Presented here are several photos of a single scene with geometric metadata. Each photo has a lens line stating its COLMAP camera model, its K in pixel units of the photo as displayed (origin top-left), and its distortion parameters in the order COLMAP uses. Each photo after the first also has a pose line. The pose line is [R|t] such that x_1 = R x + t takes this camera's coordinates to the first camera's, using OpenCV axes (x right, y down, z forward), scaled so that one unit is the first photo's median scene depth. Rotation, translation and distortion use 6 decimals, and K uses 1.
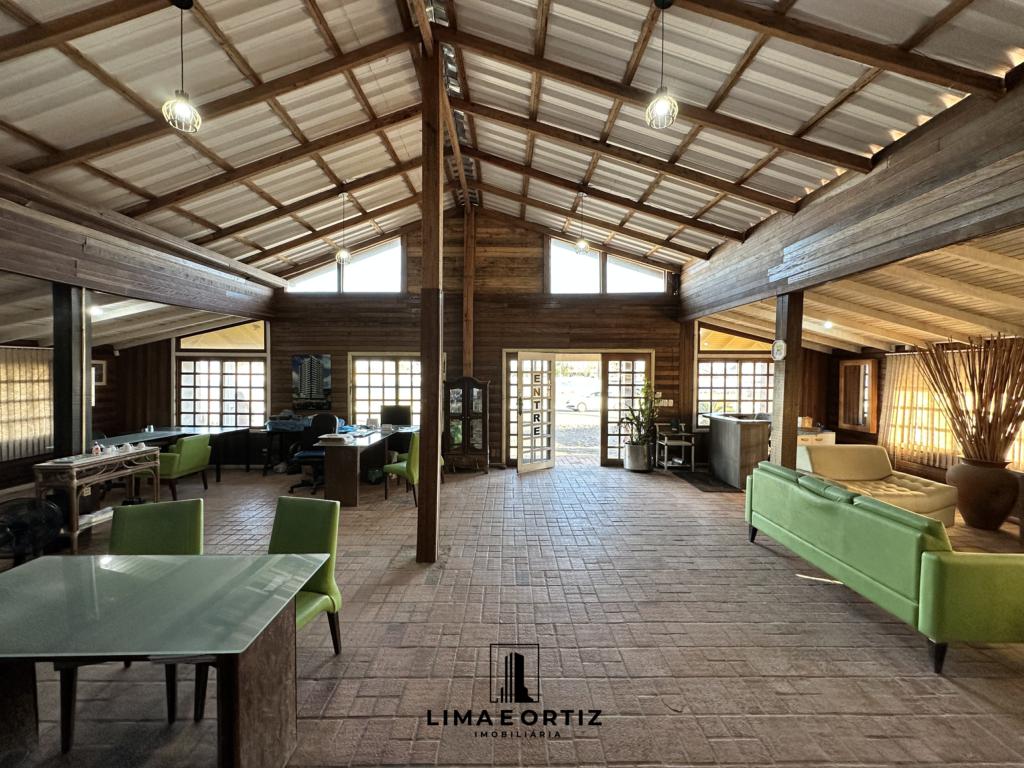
lens RADIAL K [[408.2, 0, 512.7], [0, 408.2, 382.7], [0, 0, 1]] dist [-0.003592, 0.000870]
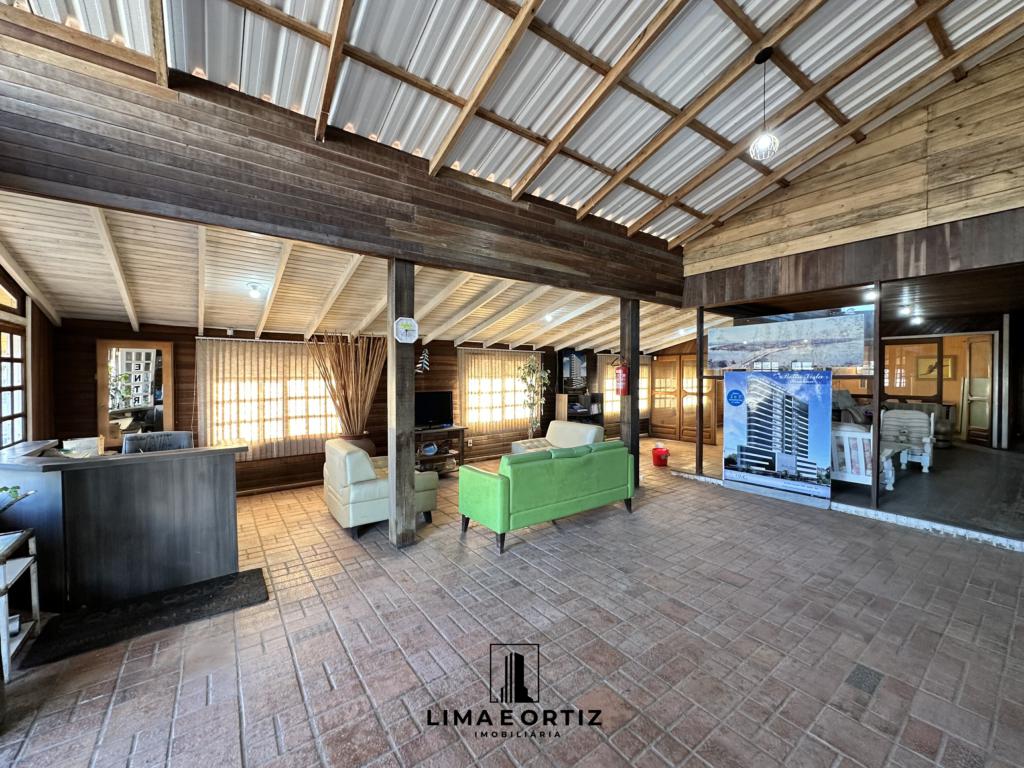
lens RADIAL K [[408.2, 0, 512.5], [0, 408.2, 382.1], [0, 0, 1]] dist [-0.003592, 0.000870]
pose [[-0.587206, -0.022830, 0.809116, -0.074878], [0.014003, 0.999166, 0.038355, -0.006272], [-0.809317, 0.033852, -0.586396, 0.878551]]
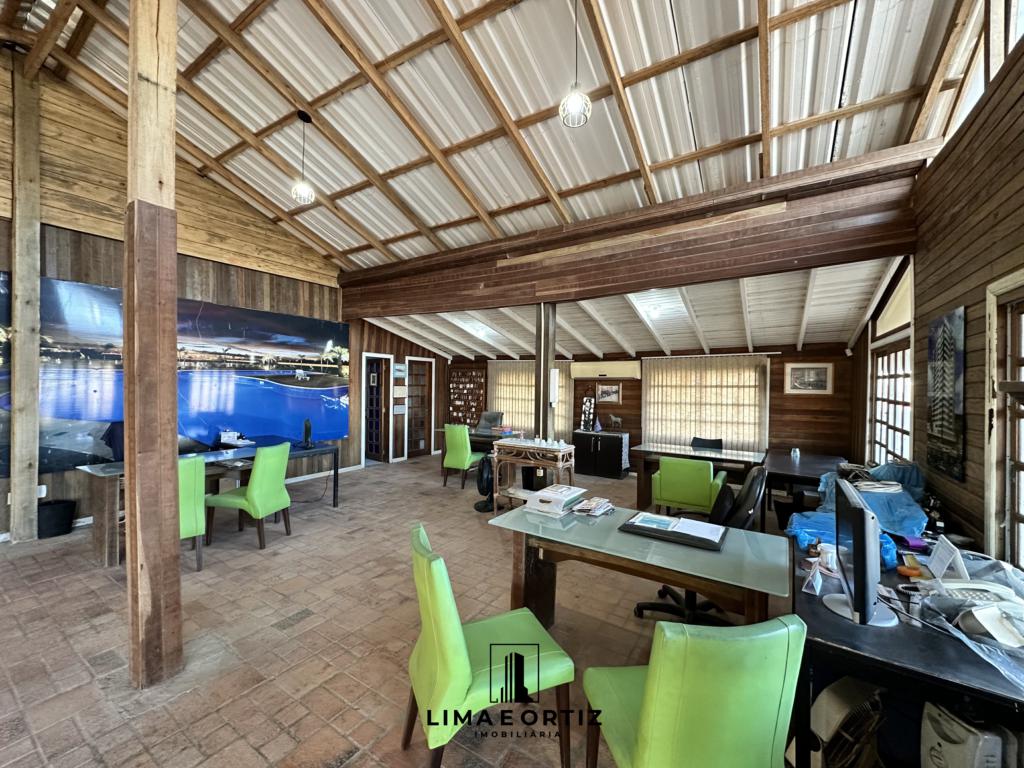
lens RADIAL K [[408.2, 0, 513.2], [0, 408.2, 382.3], [0, 0, 1]] dist [-0.003592, 0.000870]
pose [[-0.547822, -0.012972, -0.836494, 0.000269], [-0.032284, 0.999463, 0.005644, -0.001652], [0.835971, 0.030097, -0.547947, 0.929999]]
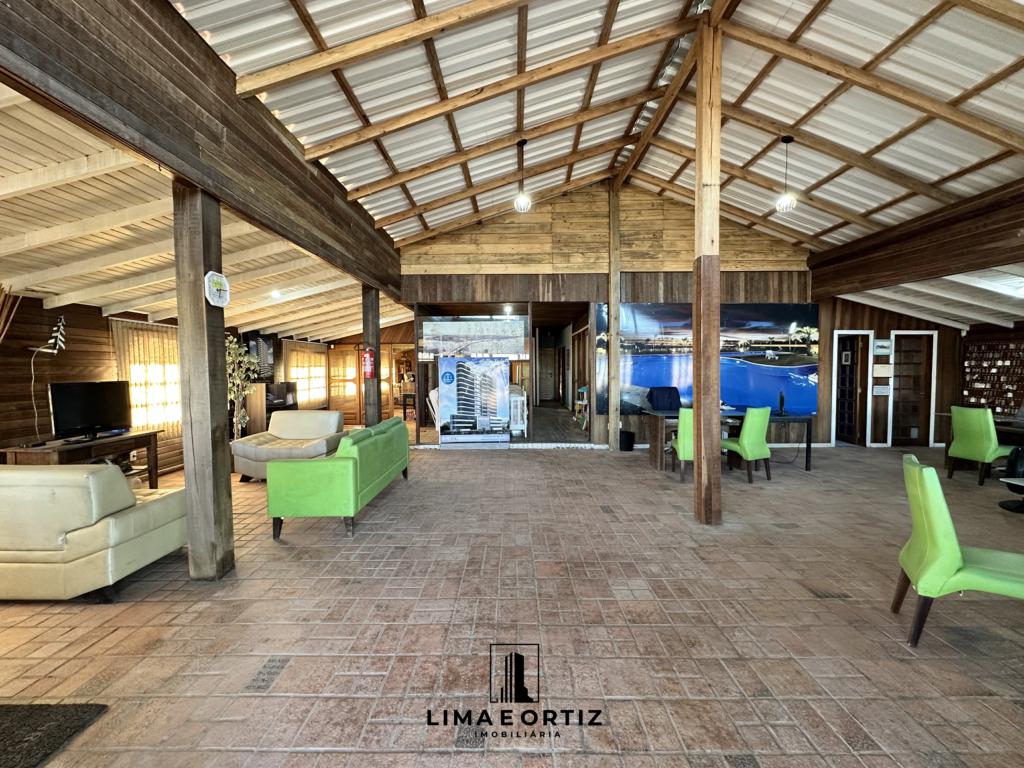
lens RADIAL K [[408.2, 0, 513.2], [0, 408.2, 382.6], [0, 0, 1]] dist [-0.003592, 0.000870]
pose [[-0.999966, -0.001960, 0.008007, 0.145051], [-0.001473, 0.998174, 0.060379, 0.011020], [-0.008110, 0.060365, -0.998143, 1.079376]]
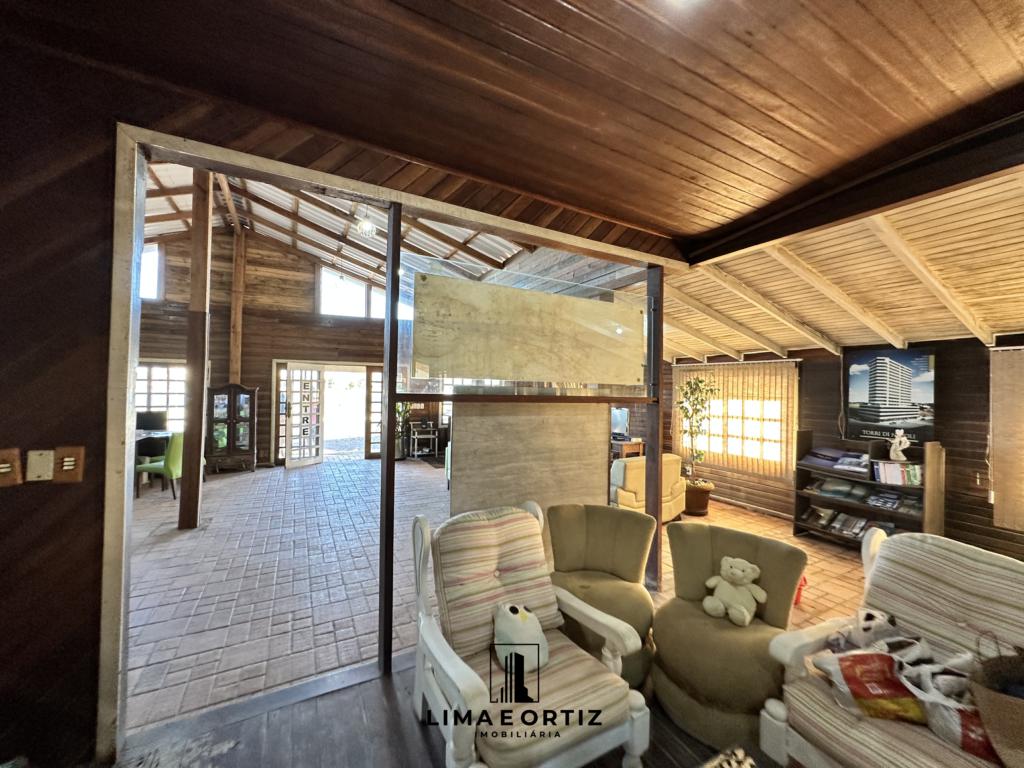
lens RADIAL K [[408.2, 0, 510.7], [0, 408.2, 383.1], [0, 0, 1]] dist [-0.003592, 0.000870]
pose [[0.888662, 0.013687, 0.458359, 0.045945], [0.001140, 0.999485, -0.032056, 0.019232], [-0.458562, 0.029009, 0.888189, -0.300547]]
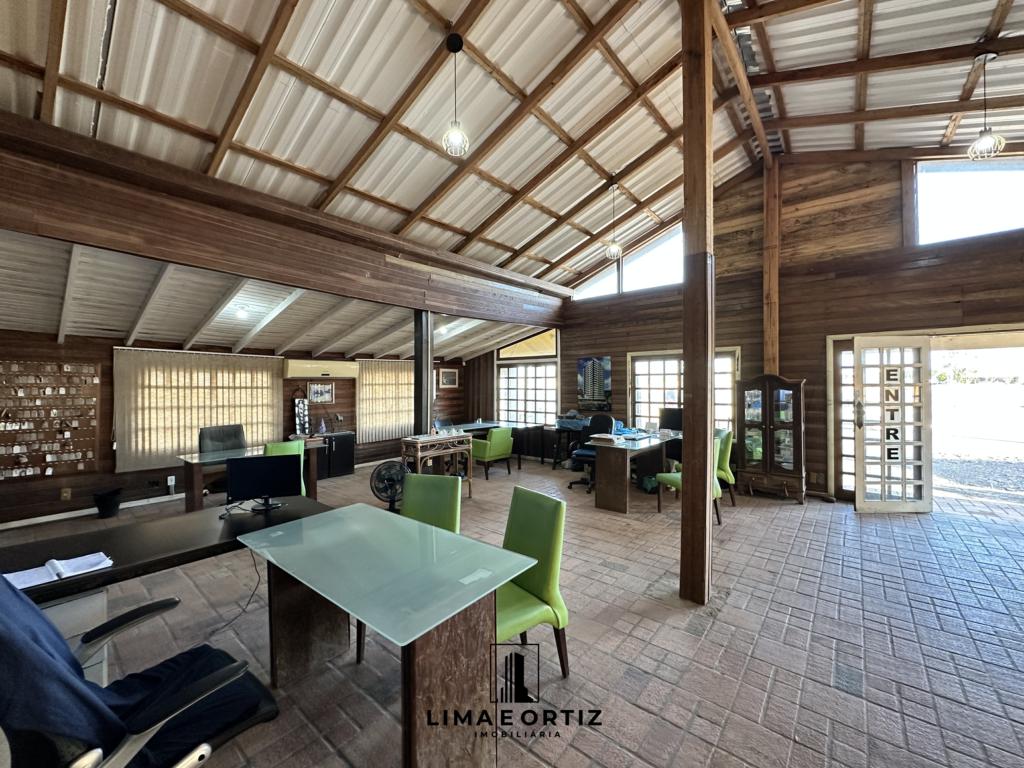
lens RADIAL K [[408.2, 0, 513.2], [0, 408.2, 382.4], [0, 0, 1]] dist [-0.003592, 0.000870]
pose [[0.760708, -0.012000, -0.648983, 0.021155], [-0.003495, 0.999739, -0.022582, 0.019483], [0.649085, 0.019447, 0.760468, 0.089599]]
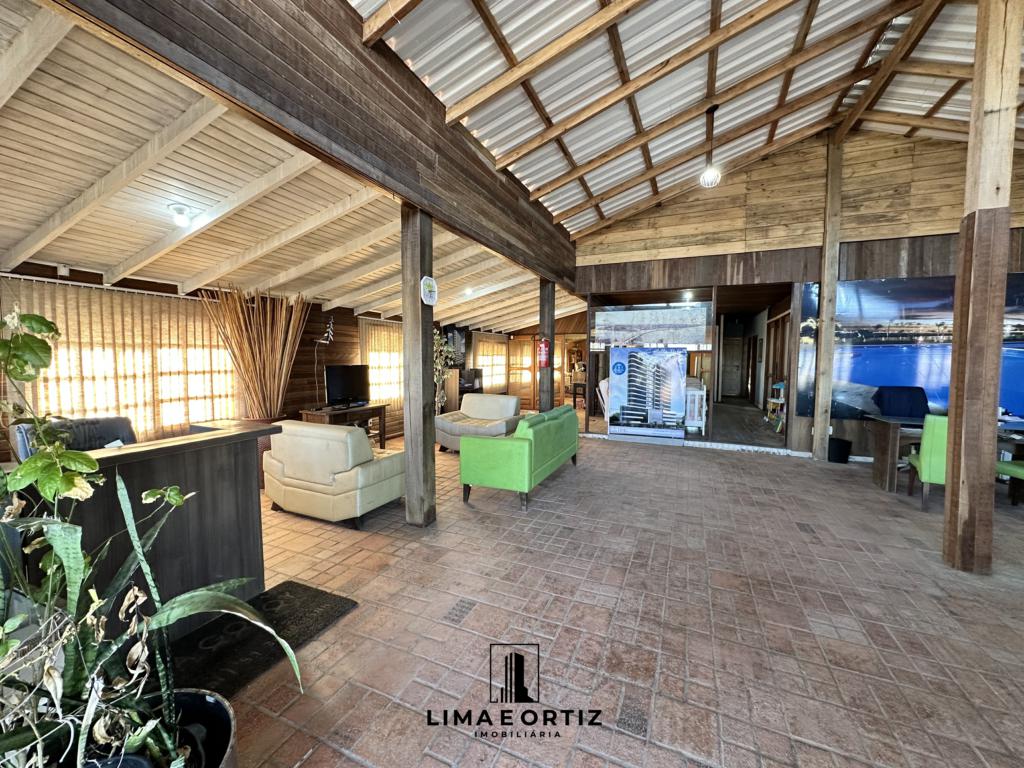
lens RADIAL K [[408.2, 0, 513.1], [0, 408.2, 382.7], [0, 0, 1]] dist [-0.003592, 0.000870]
pose [[-0.913467, -0.039383, 0.405002, 0.146151], [-0.004738, 0.996267, 0.086192, 0.010923], [-0.406885, 0.076815, -0.910244, 1.087237]]
